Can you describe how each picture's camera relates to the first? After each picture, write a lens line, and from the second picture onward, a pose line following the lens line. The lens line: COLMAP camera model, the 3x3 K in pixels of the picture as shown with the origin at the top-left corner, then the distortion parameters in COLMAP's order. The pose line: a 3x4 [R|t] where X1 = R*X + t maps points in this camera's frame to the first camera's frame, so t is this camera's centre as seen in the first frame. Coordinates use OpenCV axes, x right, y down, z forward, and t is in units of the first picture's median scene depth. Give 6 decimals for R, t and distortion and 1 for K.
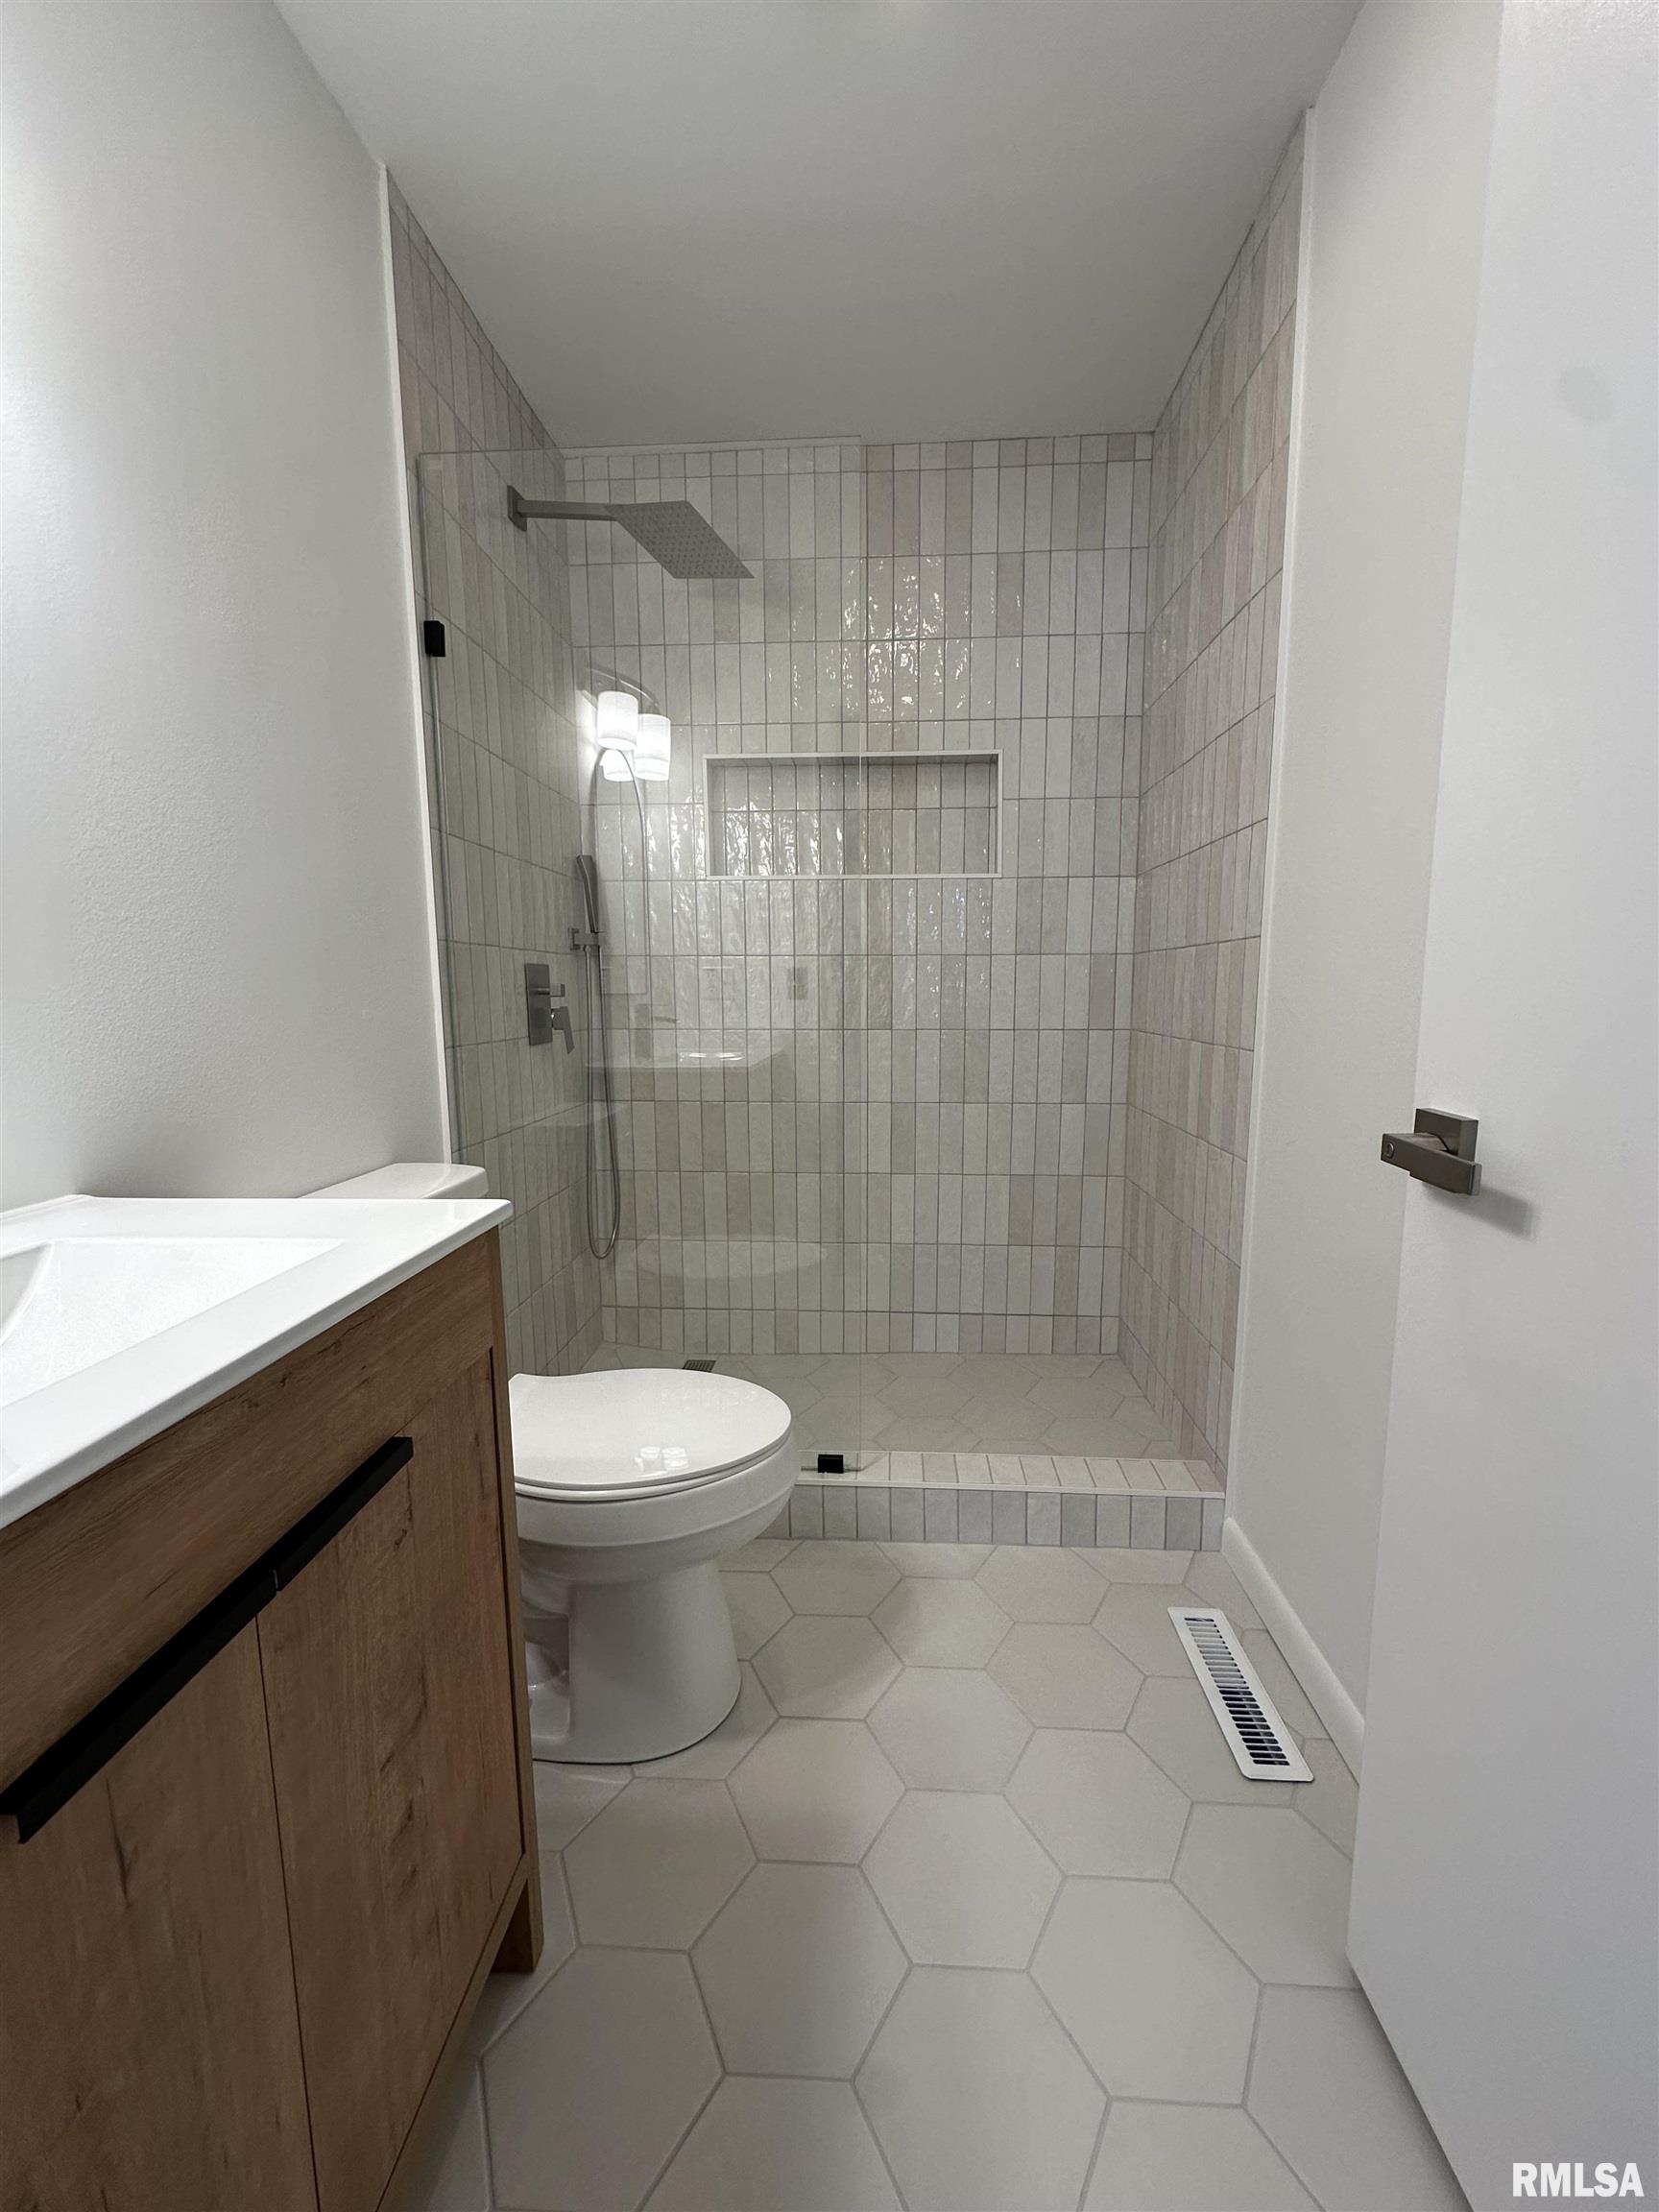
lens RADIAL K [[877.9, 0, 839.5], [0, 877.9, 1100.6], [0, 0, 1]] dist [-0.003632, 0.000855]
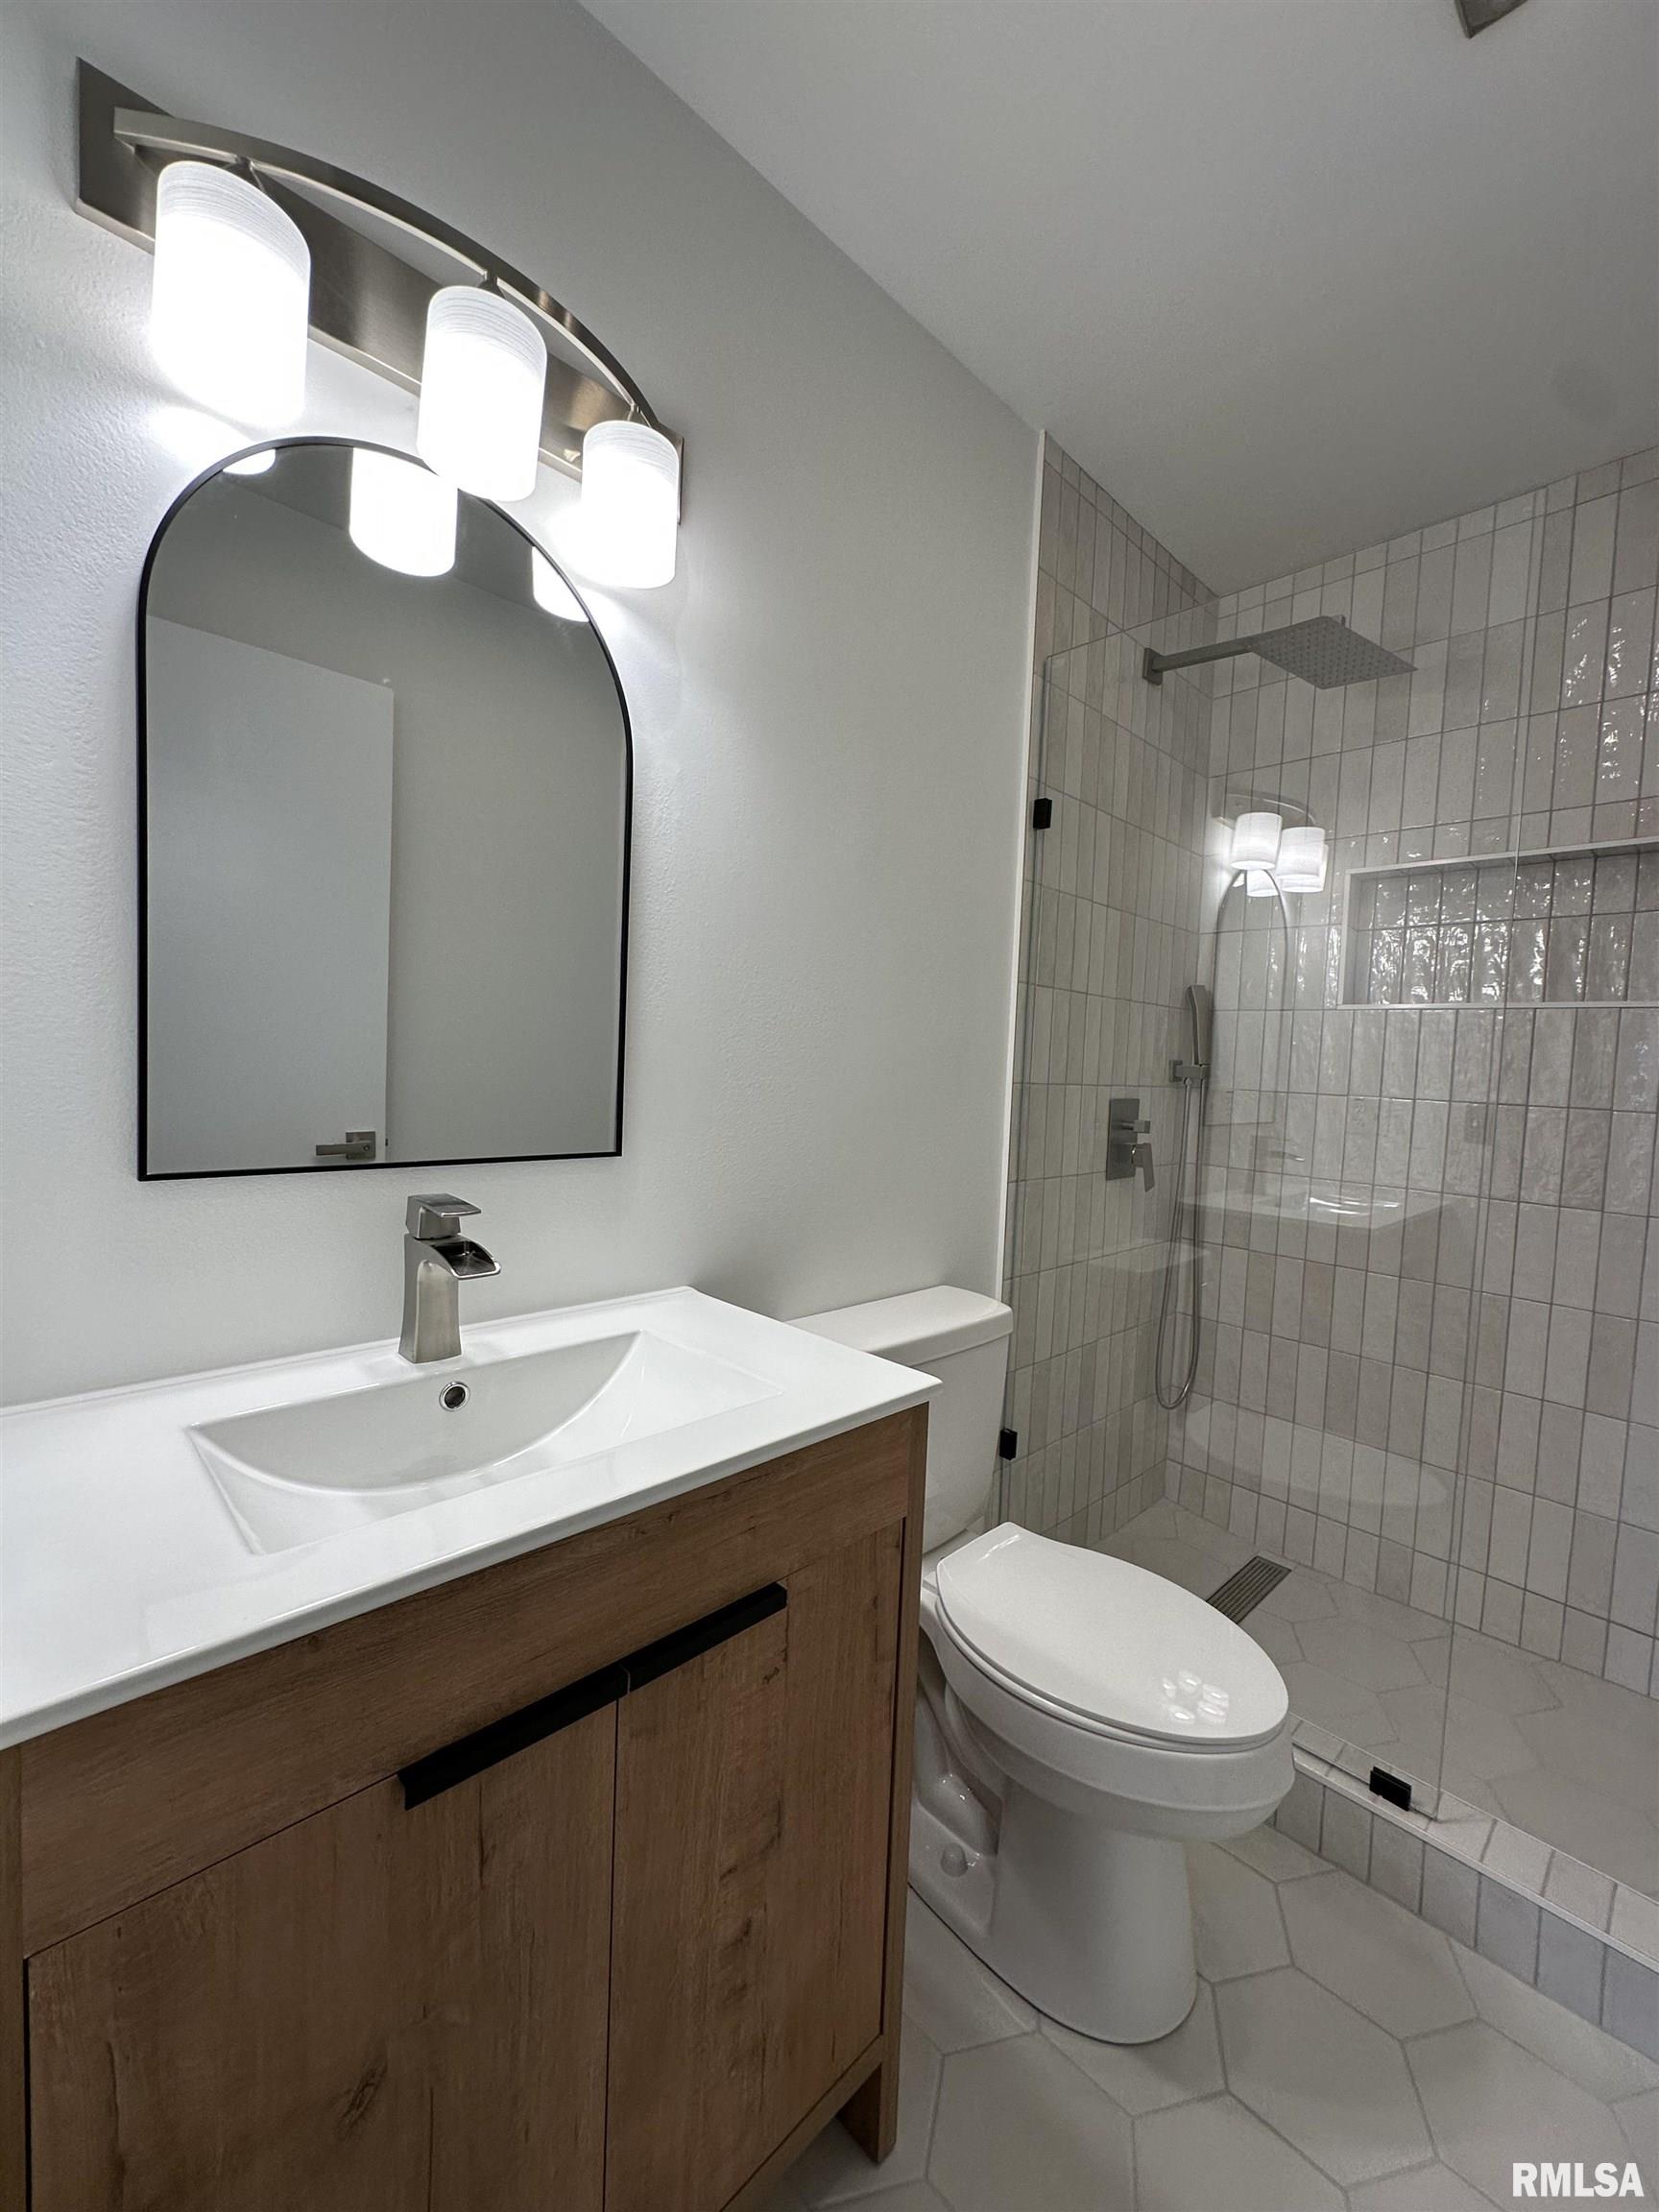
lens RADIAL K [[877.9, 0, 831.8], [0, 877.9, 1107.4], [0, 0, 1]] dist [-0.003632, 0.000855]
pose [[0.736987, 0.069202, -0.672355, 0.096618], [-0.133094, 0.990127, -0.043980, -0.067407], [0.662674, 0.121900, 0.738921, 0.046562]]
